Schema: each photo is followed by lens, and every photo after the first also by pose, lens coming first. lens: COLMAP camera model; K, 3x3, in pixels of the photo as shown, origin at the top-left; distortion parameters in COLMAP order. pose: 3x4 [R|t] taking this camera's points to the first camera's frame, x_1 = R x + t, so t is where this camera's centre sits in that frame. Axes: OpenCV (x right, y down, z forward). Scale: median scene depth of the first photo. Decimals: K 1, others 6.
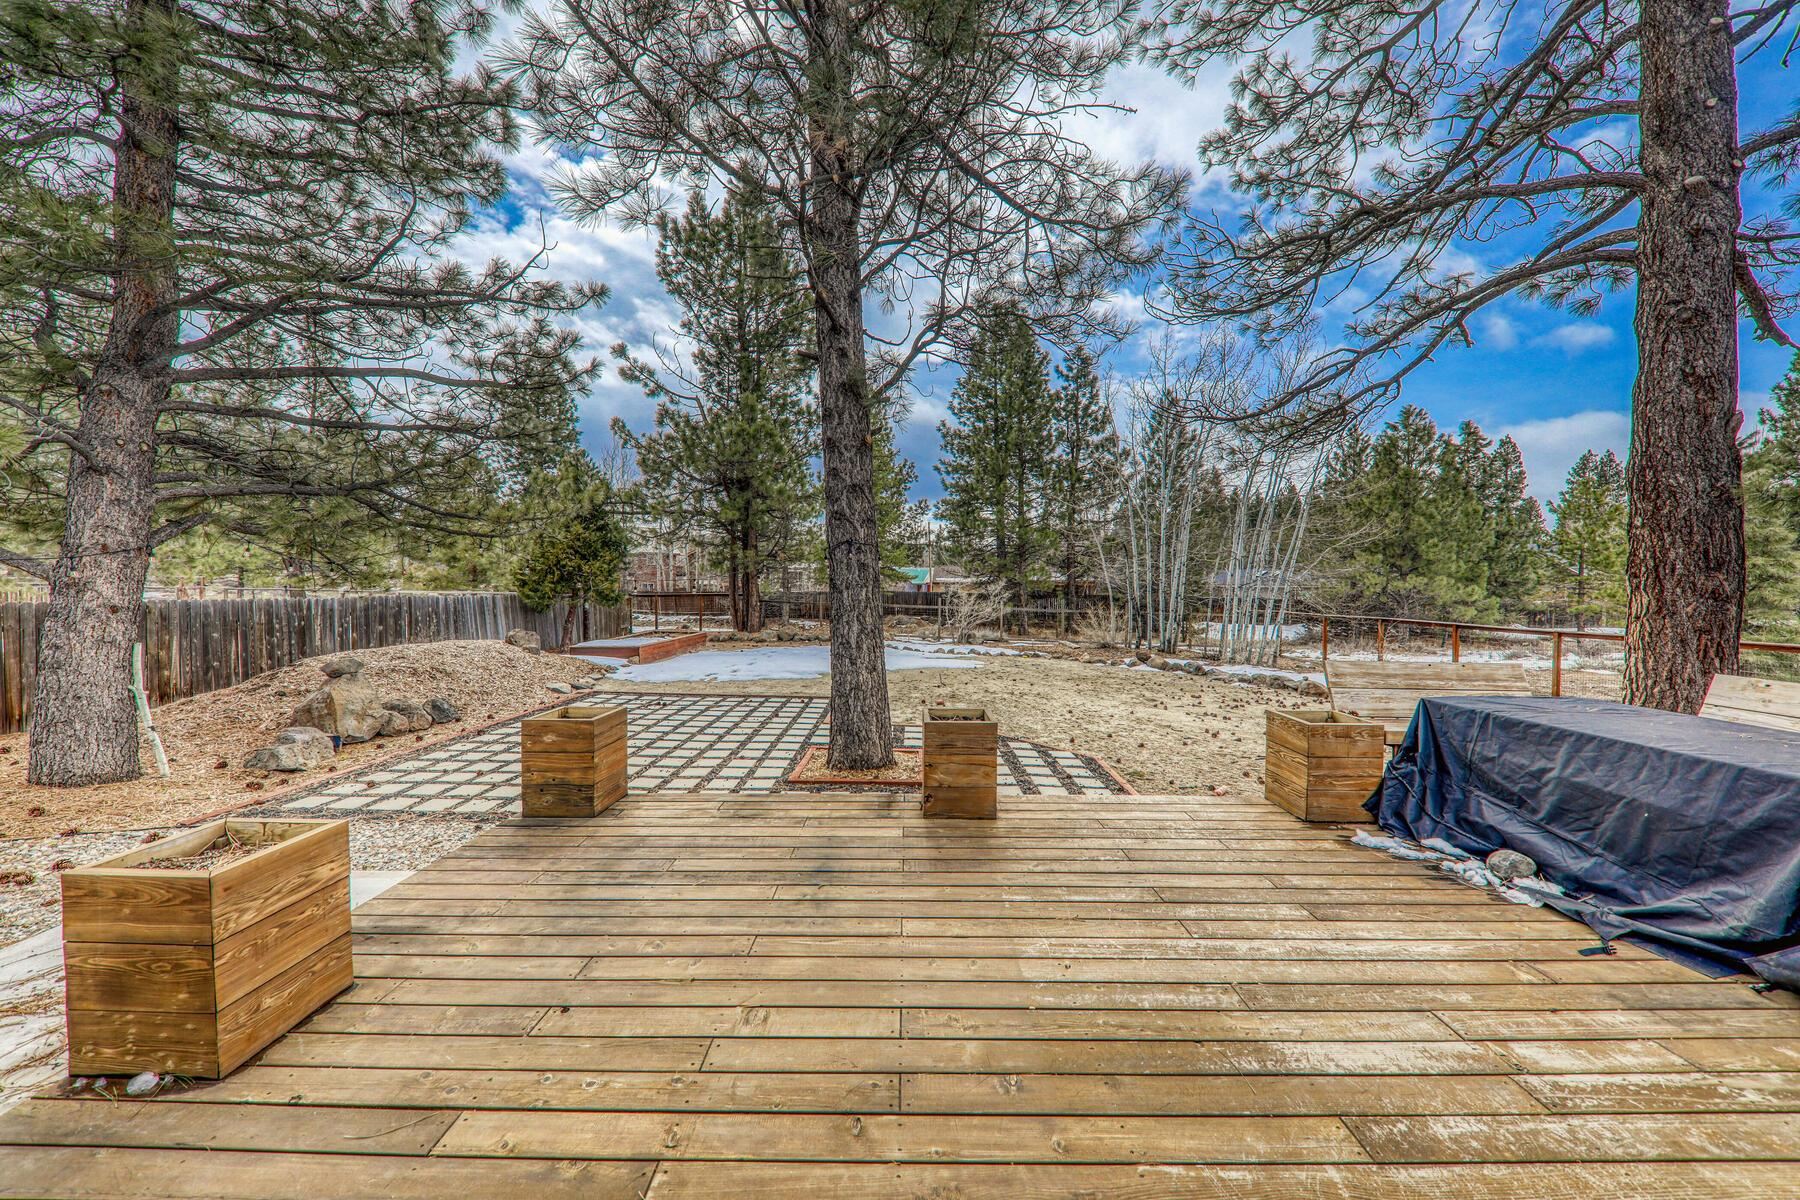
lens RADIAL K [[622.1, 0, 899.5], [0, 622.1, 605.8], [0, 0, 1]] dist [-0.004362, -0.001035]
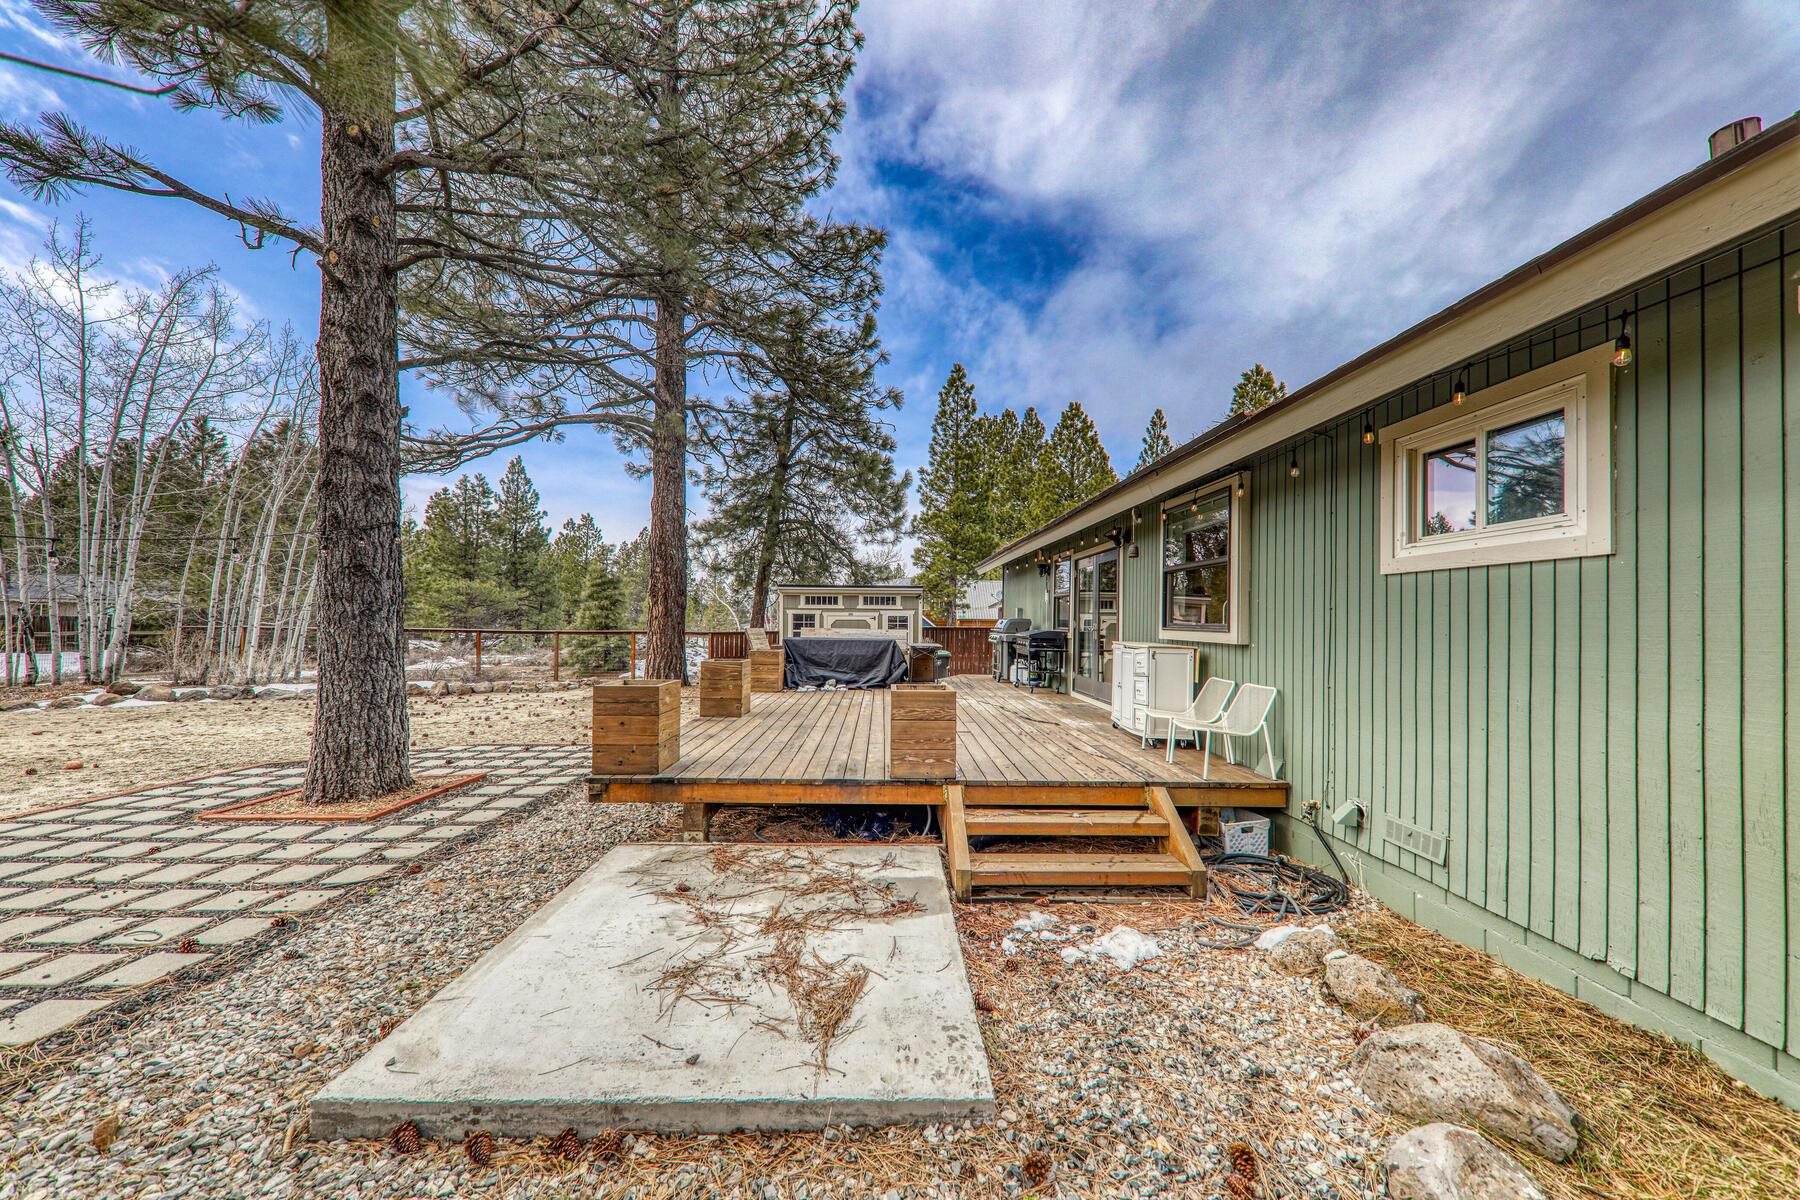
lens RADIAL K [[619.9, 0, 900.0], [0, 619.9, 613.0], [0, 0, 1]] dist [-0.000245, -0.000203]
pose [[-0.041681, 0.010218, 0.999079, -0.642597], [0.014491, 0.999849, -0.009621, 0.024851], [-0.999026, 0.014076, -0.041823, 0.222248]]
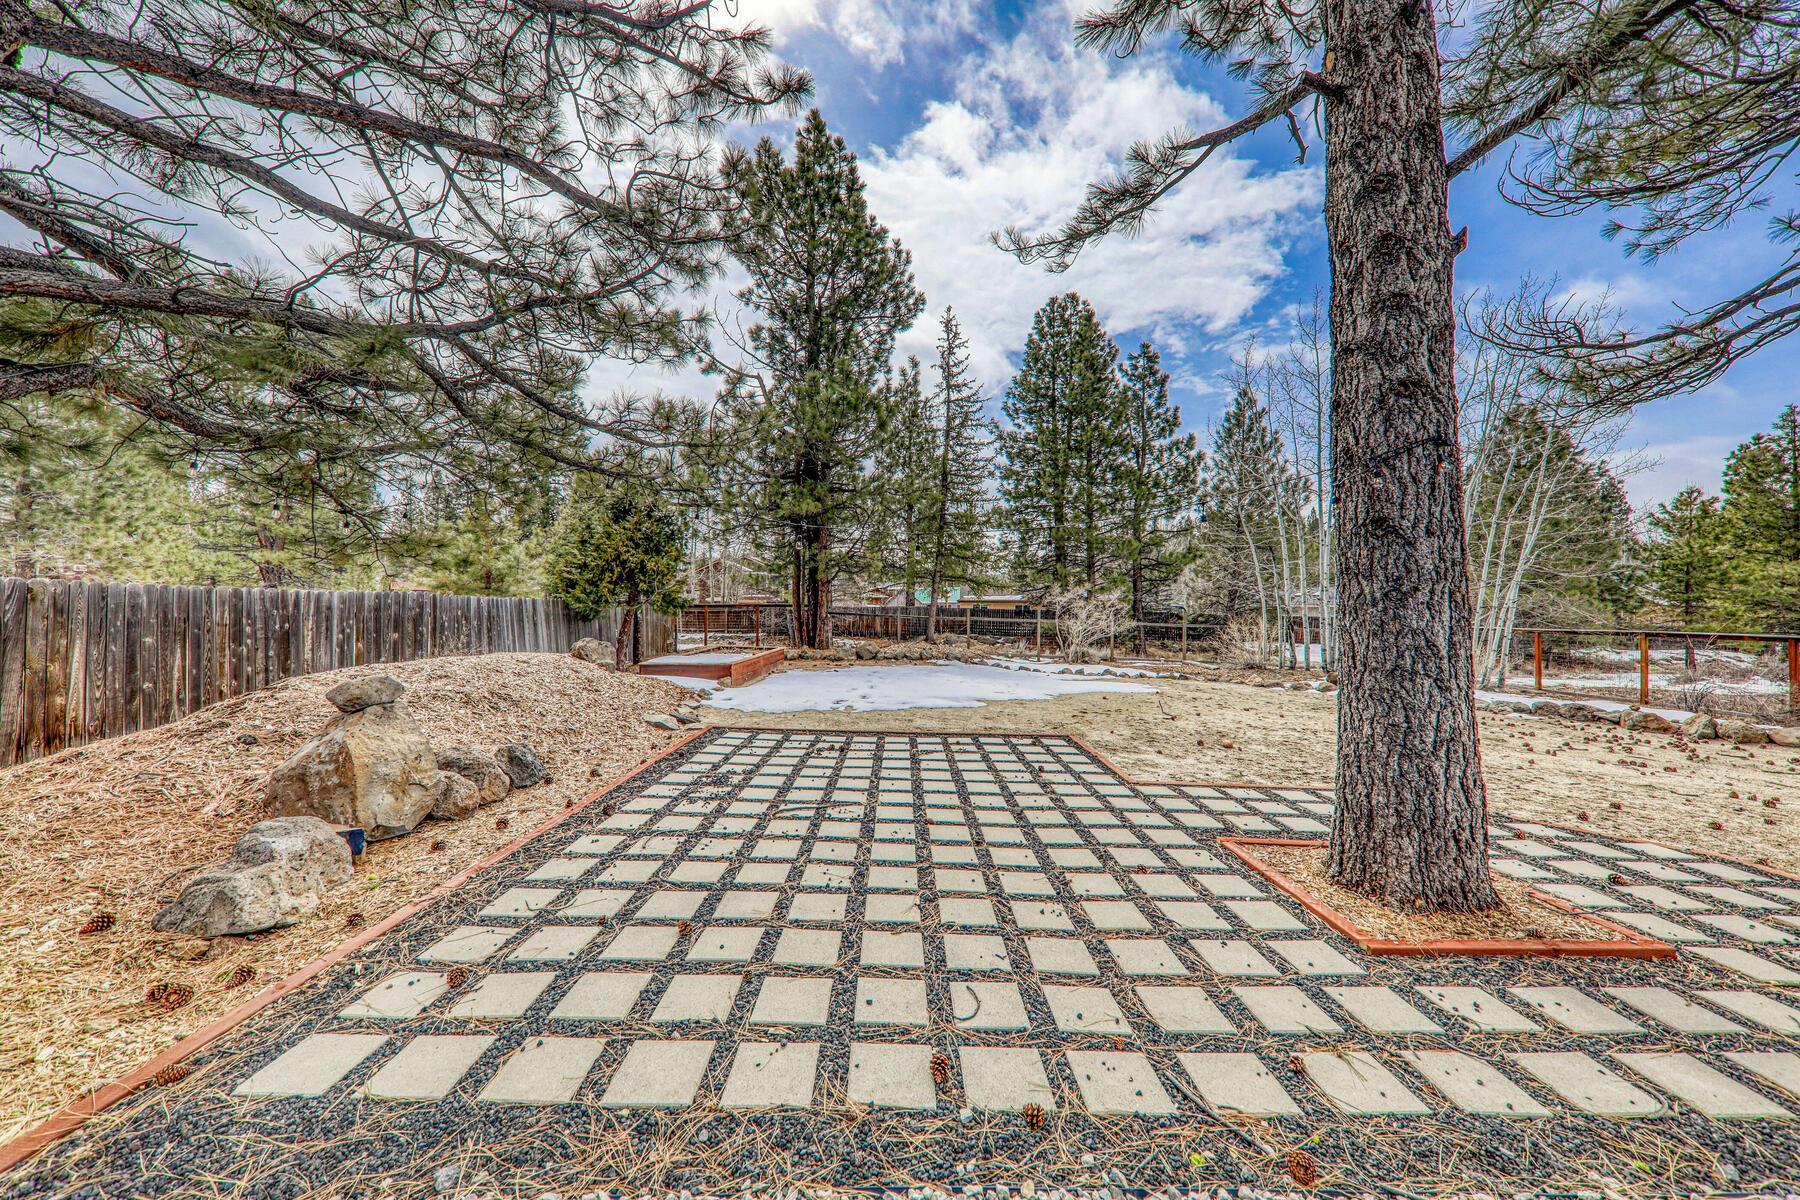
lens RADIAL K [[622.1, 0, 898.6], [0, 622.1, 609.0], [0, 0, 1]] dist [-0.004362, -0.001035]
pose [[0.999818, 0.004967, 0.018403, -0.342192], [-0.004390, 0.999500, -0.031309, 0.031405], [-0.018550, 0.031223, 0.999340, 0.345333]]
